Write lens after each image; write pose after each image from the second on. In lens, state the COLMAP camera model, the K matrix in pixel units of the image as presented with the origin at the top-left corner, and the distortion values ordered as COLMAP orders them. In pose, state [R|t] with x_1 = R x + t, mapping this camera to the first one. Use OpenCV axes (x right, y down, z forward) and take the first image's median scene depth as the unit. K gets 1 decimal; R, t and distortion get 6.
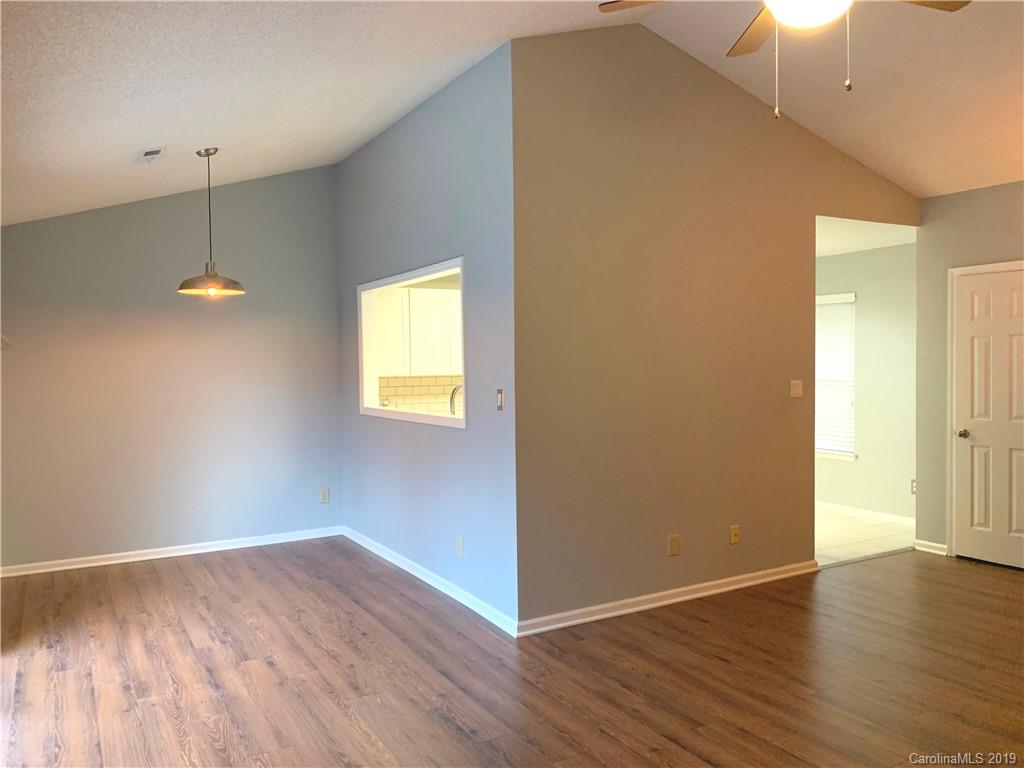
lens RADIAL K [[786.4, 0, 508.5], [0, 786.4, 381.1], [0, 0, 1]] dist [0.033495, -0.050744]
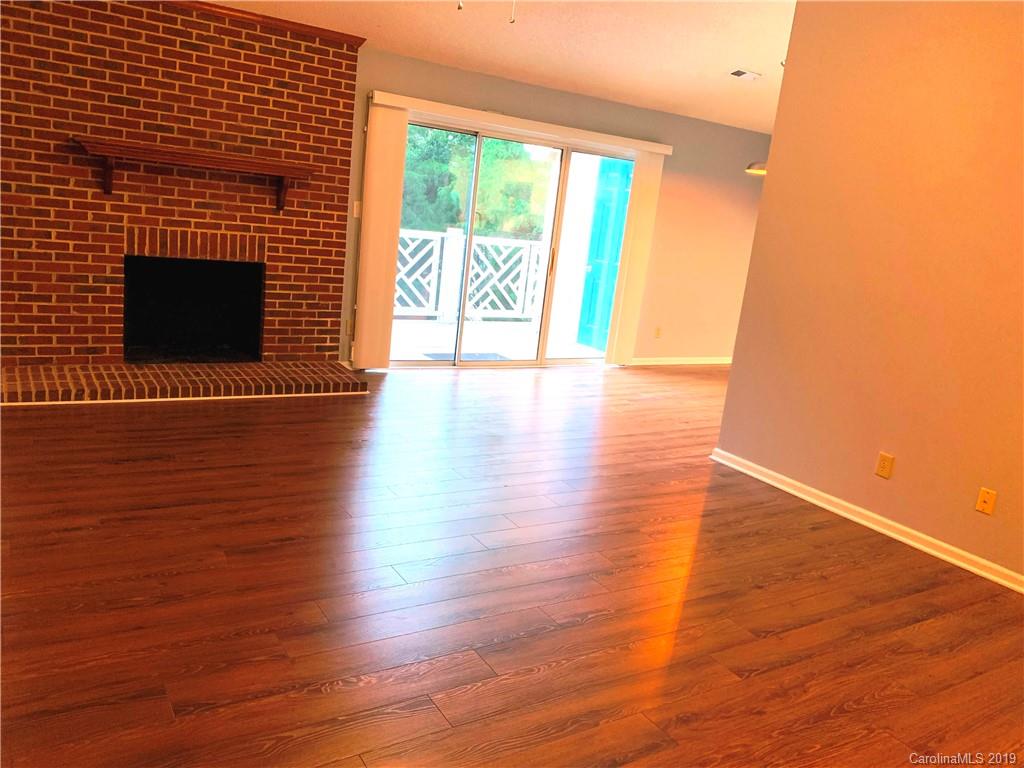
lens RADIAL K [[793.2, 0, 497.3], [0, 793.2, 387.7], [0, 0, 1]] dist [0.066383, -0.000565]
pose [[0.025924, 0.244475, -0.969309, 1.133681], [-0.140626, 0.960885, 0.238589, -0.023610], [0.989723, 0.130125, 0.059289, 0.579191]]
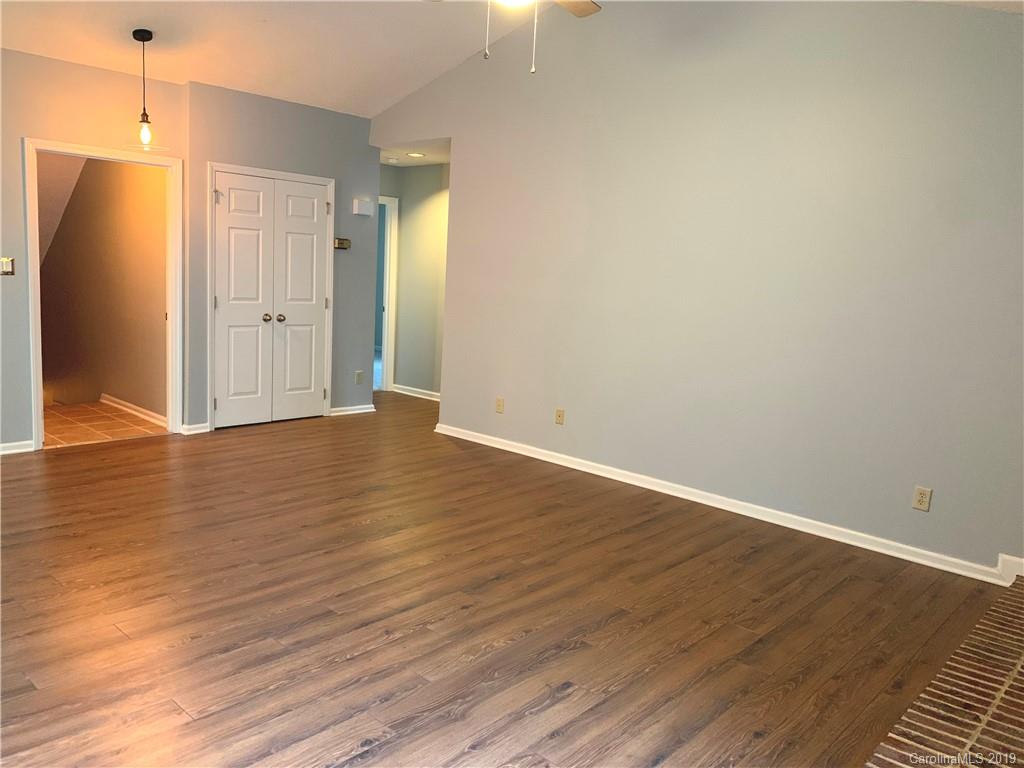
lens RADIAL K [[786.4, 0, 508.5], [0, 786.4, 381.1], [0, 0, 1]] dist [0.033495, -0.050744]
pose [[-0.297954, -0.138166, 0.944528, -0.548056], [-0.024939, 0.990259, 0.136989, -0.000420], [-0.954254, 0.017261, -0.298497, 0.803657]]
